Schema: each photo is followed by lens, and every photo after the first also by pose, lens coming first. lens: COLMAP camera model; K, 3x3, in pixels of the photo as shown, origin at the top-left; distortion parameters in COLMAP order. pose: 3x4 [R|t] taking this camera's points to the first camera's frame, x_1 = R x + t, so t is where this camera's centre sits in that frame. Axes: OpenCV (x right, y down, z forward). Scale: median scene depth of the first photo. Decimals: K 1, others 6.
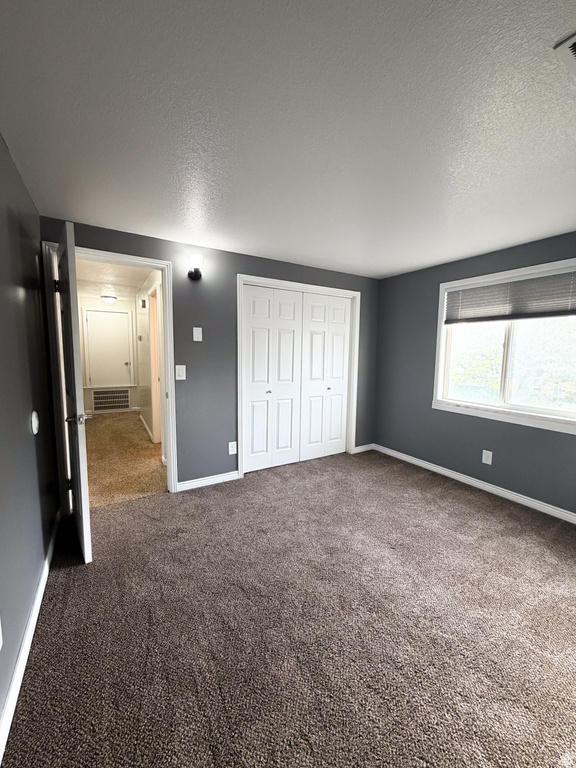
lens RADIAL K [[308.0, 0, 290.0], [0, 308.0, 382.3], [0, 0, 1]] dist [0.000362, 0.000148]
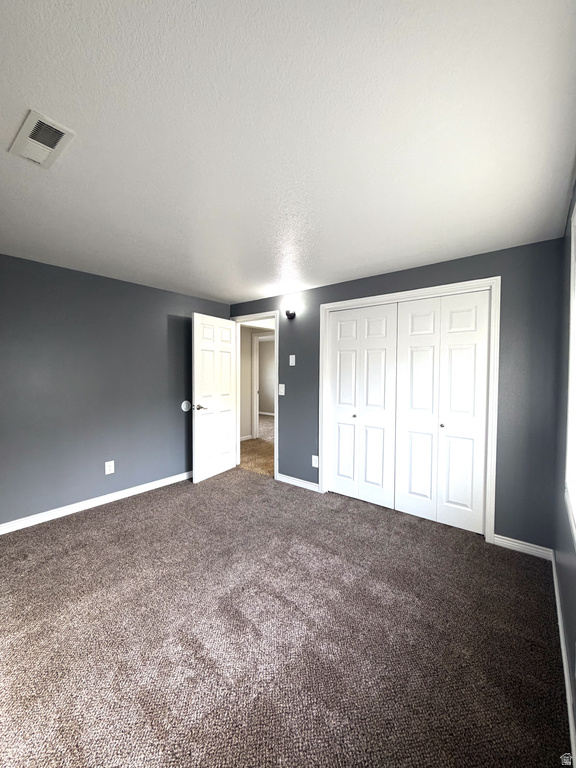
lens RADIAL K [[308.0, 0, 289.0], [0, 308.0, 384.4], [0, 0, 1]] dist [0.000362, 0.000148]
pose [[0.339908, 0.022431, -0.940191, 0.785746], [-0.099210, 0.994993, -0.012129, -0.036097], [0.935211, 0.097400, 0.340431, 0.499358]]
